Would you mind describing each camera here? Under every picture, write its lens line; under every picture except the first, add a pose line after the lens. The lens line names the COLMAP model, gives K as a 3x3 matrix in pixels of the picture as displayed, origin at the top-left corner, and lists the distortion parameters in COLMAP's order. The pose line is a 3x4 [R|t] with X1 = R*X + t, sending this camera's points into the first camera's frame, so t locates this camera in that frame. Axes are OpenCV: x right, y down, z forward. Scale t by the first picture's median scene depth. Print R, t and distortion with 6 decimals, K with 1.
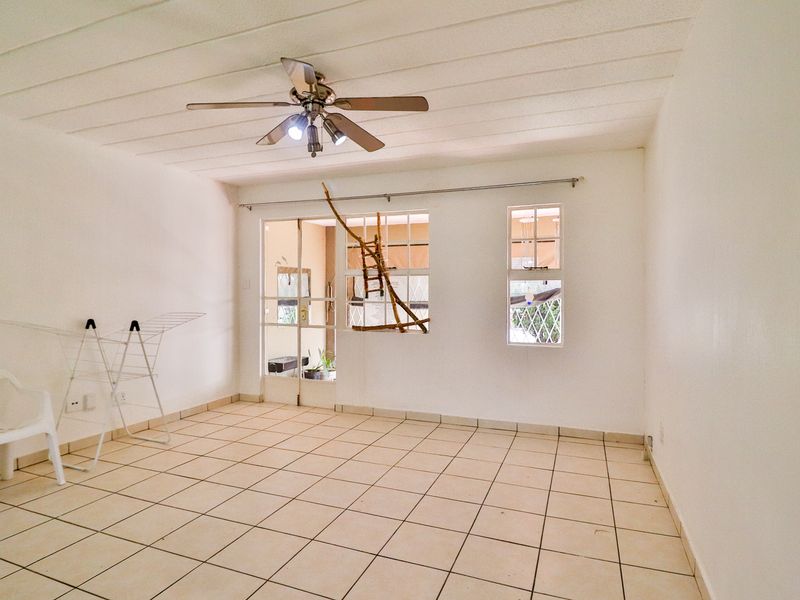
lens RADIAL K [[464.5, 0, 400.8], [0, 464.5, 292.1], [0, 0, 1]] dist [0.002846, -0.020279]
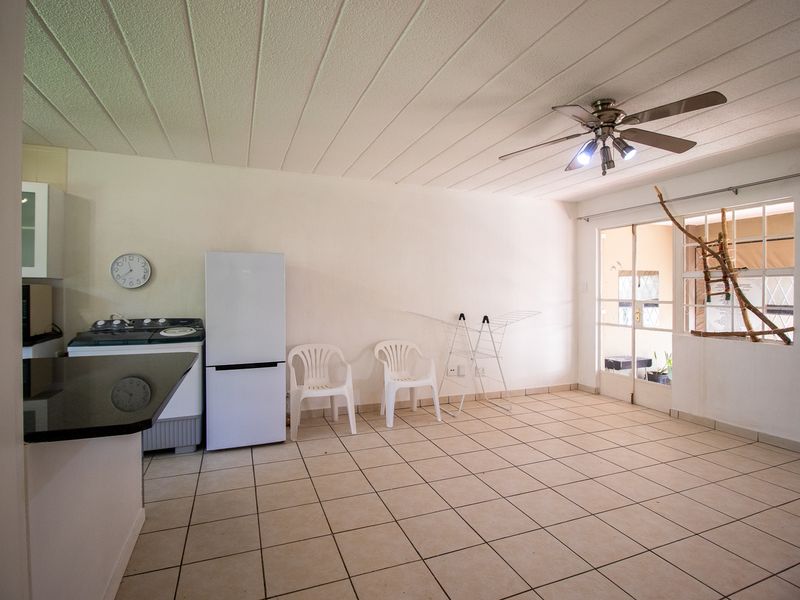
lens RADIAL K [[418.1, 0, 398.3], [0, 418.1, 292.9], [0, 0, 1]] dist [0.001382, -0.014533]
pose [[0.679088, 0.001328, -0.734055, 0.121085], [-0.000486, 0.999999, 0.001359, -0.005670], [0.734056, -0.000566, 0.679088, -0.023861]]
